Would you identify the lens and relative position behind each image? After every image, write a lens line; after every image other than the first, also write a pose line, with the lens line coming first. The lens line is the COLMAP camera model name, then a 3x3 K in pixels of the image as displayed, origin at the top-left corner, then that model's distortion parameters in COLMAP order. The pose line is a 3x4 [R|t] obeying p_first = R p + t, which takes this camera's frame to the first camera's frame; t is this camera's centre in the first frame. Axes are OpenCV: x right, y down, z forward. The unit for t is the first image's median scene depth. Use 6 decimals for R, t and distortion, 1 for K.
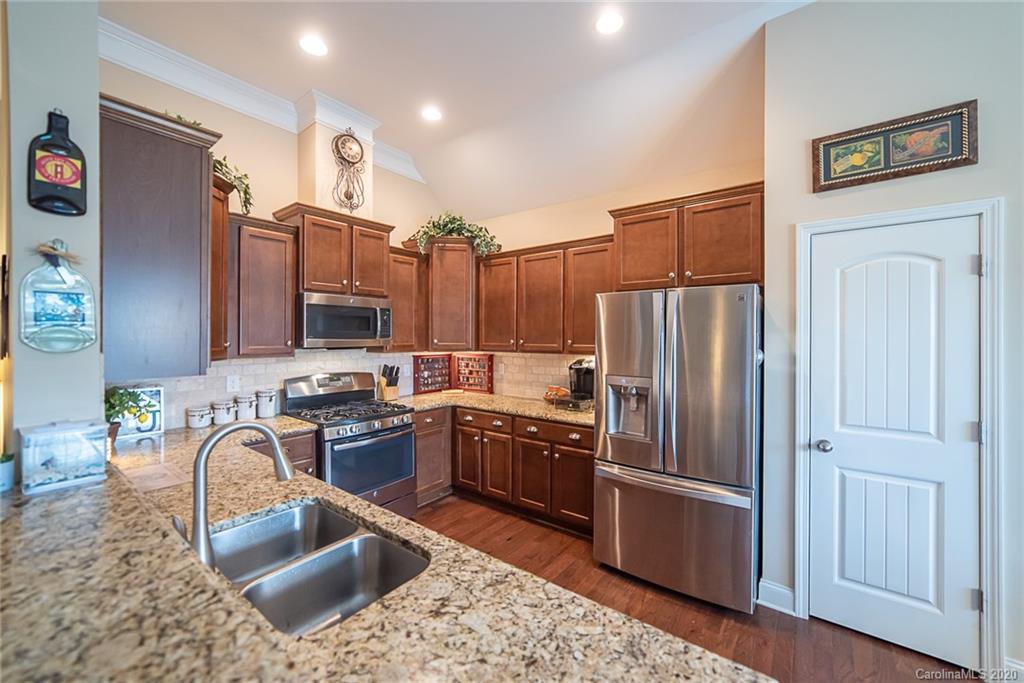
lens RADIAL K [[401.2, 0, 513.6], [0, 401.2, 332.5], [0, 0, 1]] dist [-0.002291, 0.000085]
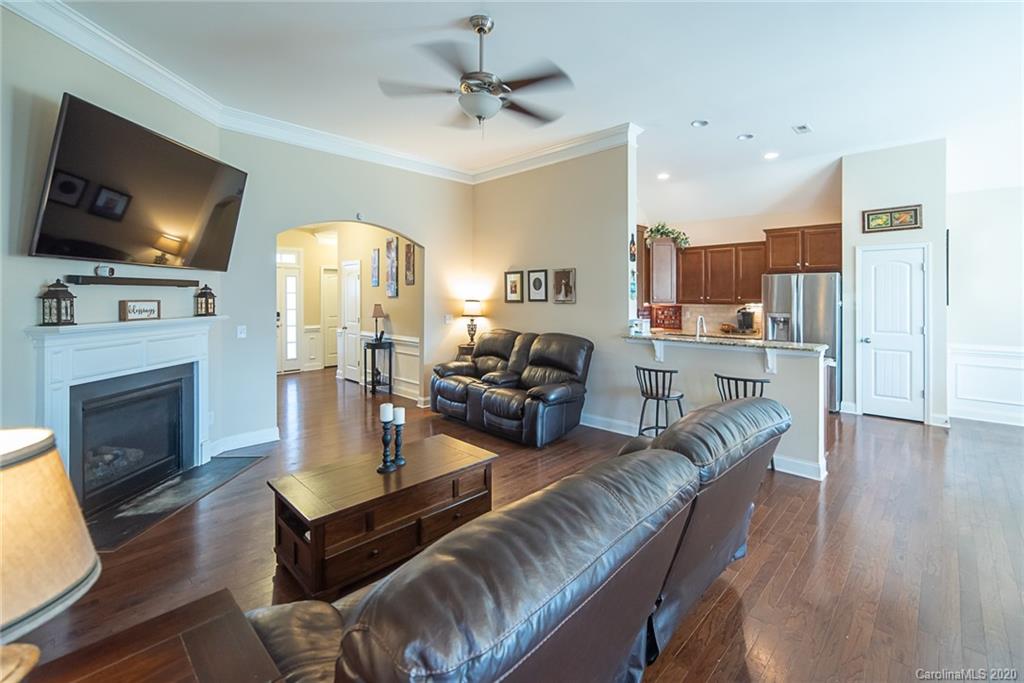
lens RADIAL K [[458.6, 0, 556.5], [0, 458.6, 289.8], [0, 0, 1]] dist [-0.001686, -0.000286]
pose [[0.997736, -0.005500, -0.067020, -0.639628], [0.005435, 0.999985, -0.001146, -0.018103], [0.067026, 0.000779, 0.997751, -1.328941]]
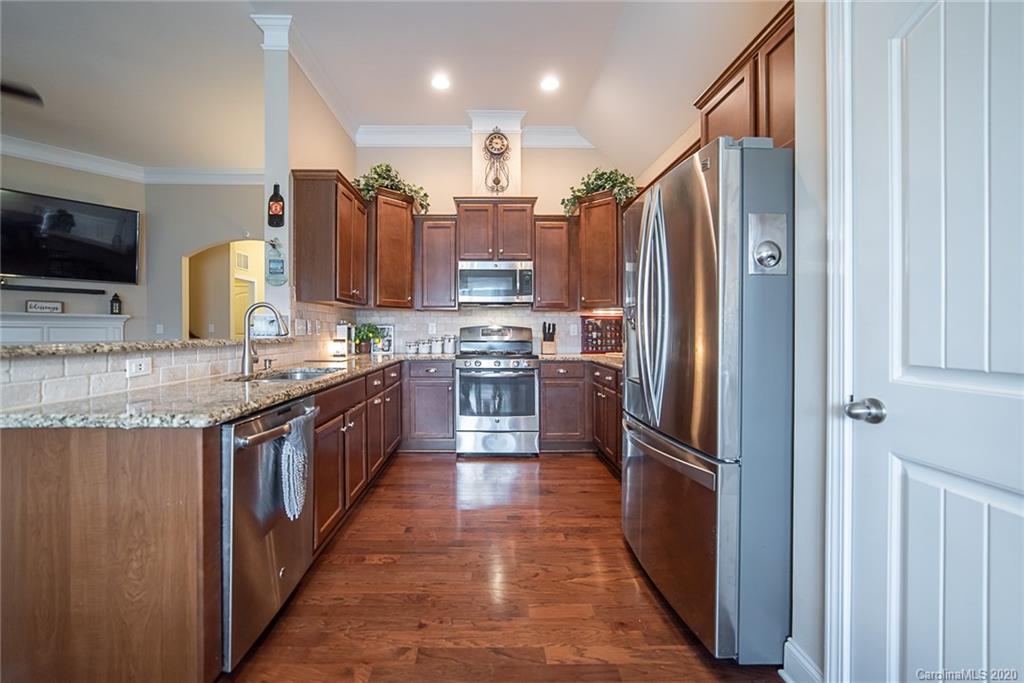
lens RADIAL K [[411.1, 0, 495.0], [0, 411.1, 331.5], [0, 0, 1]] dist [-0.021253, 0.008404]
pose [[0.608443, -0.001875, -0.793595, 0.643610], [0.004704, 0.999988, 0.001244, 0.132387], [0.793584, -0.004490, 0.608445, 0.239053]]
